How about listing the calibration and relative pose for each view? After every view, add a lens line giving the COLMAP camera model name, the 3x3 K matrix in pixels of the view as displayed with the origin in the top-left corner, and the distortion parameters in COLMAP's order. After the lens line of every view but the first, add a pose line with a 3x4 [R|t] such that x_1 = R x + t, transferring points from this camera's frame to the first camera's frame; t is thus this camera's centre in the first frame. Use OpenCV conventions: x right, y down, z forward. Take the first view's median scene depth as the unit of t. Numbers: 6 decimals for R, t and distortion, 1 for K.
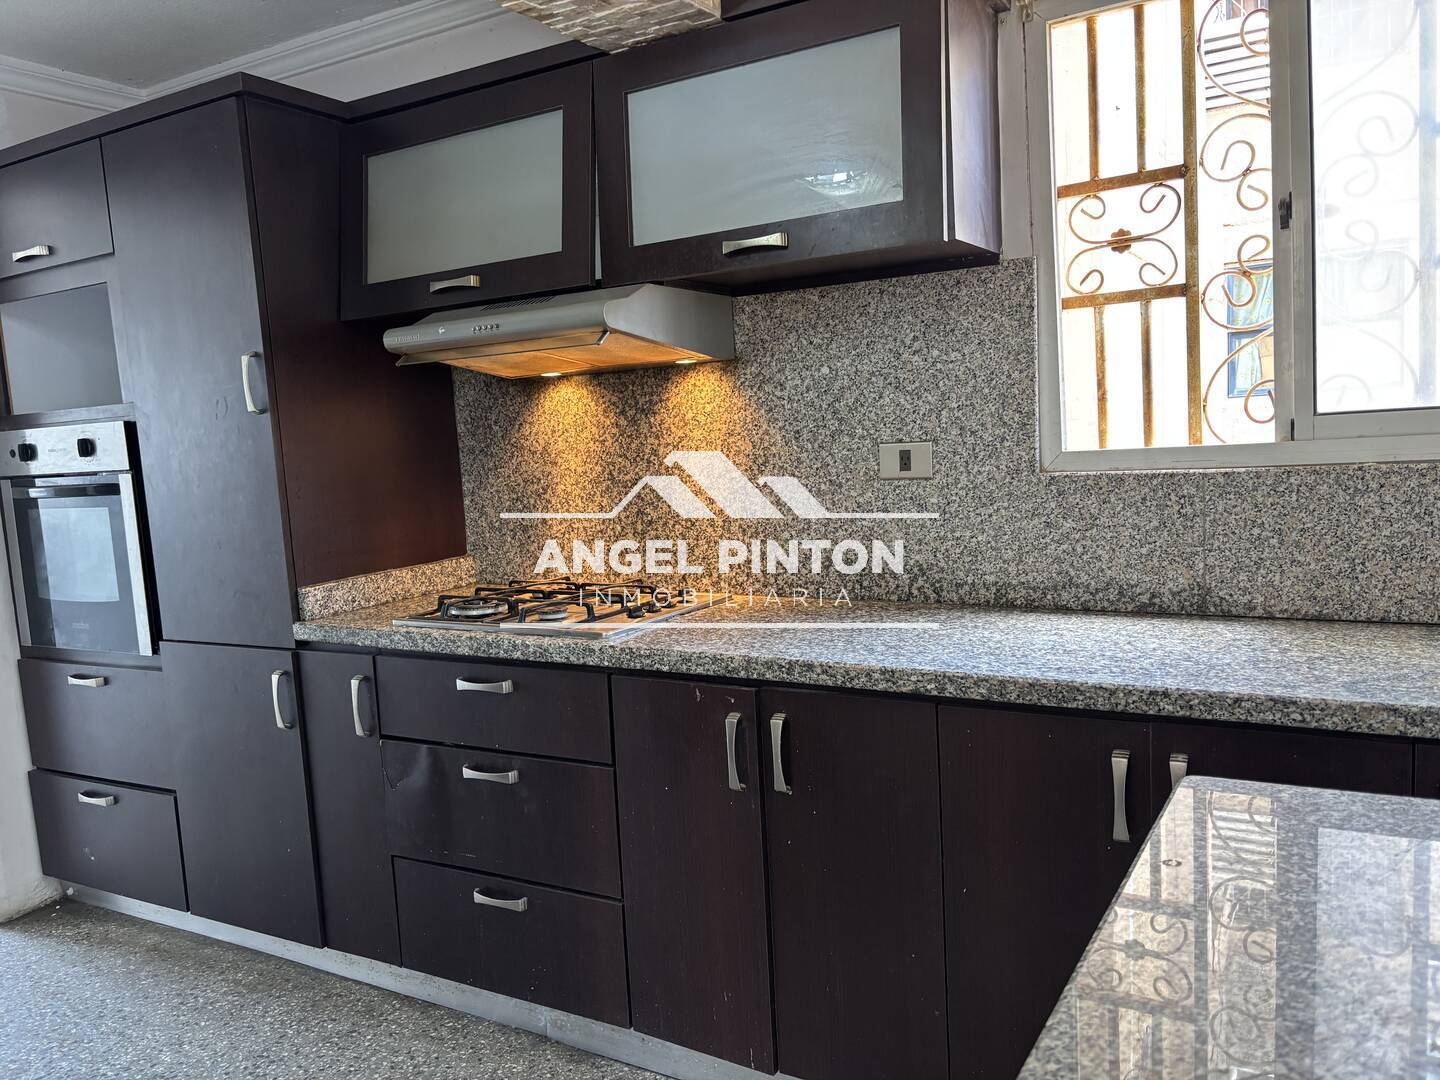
lens RADIAL K [[1103.3, 0, 720.0], [0, 1103.3, 540.0], [0, 0, 1]] dist [0.071797, -0.075548]
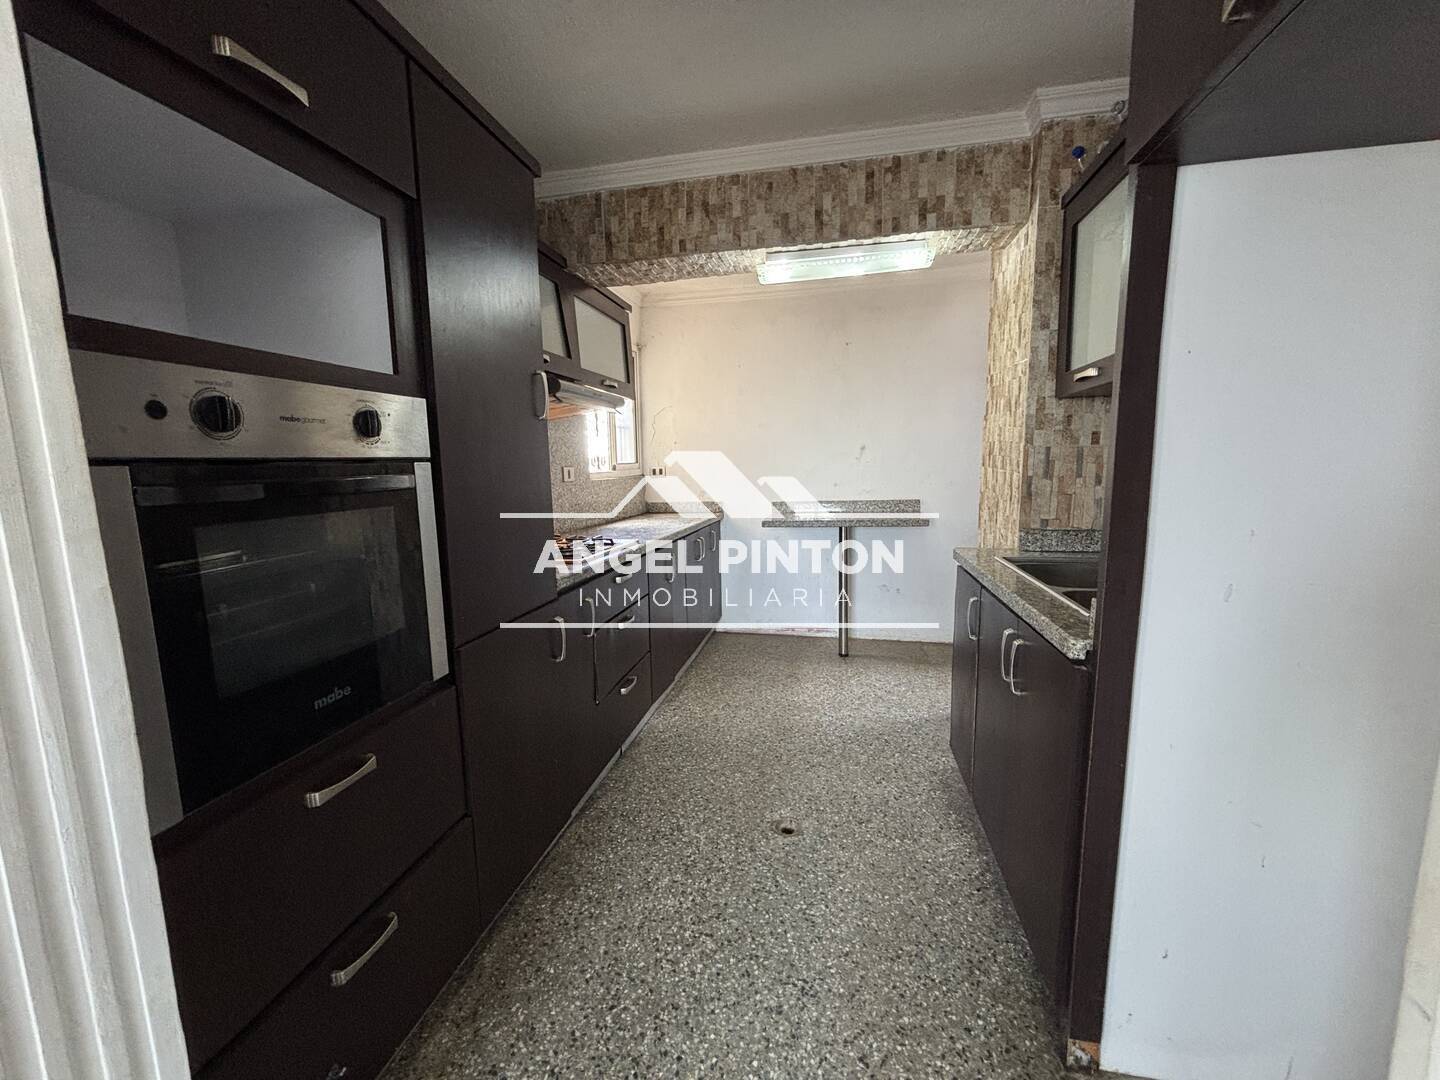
lens RADIAL K [[592.2, 0, 720.0], [0, 592.2, 540.0], [0, 0, 1]] dist [0.000618, 0.004695]
pose [[-0.312450, -0.058686, 0.948120, -1.230383], [0.144448, 0.983548, 0.108481, -0.022531], [-0.938888, 0.170849, -0.298832, 1.124814]]
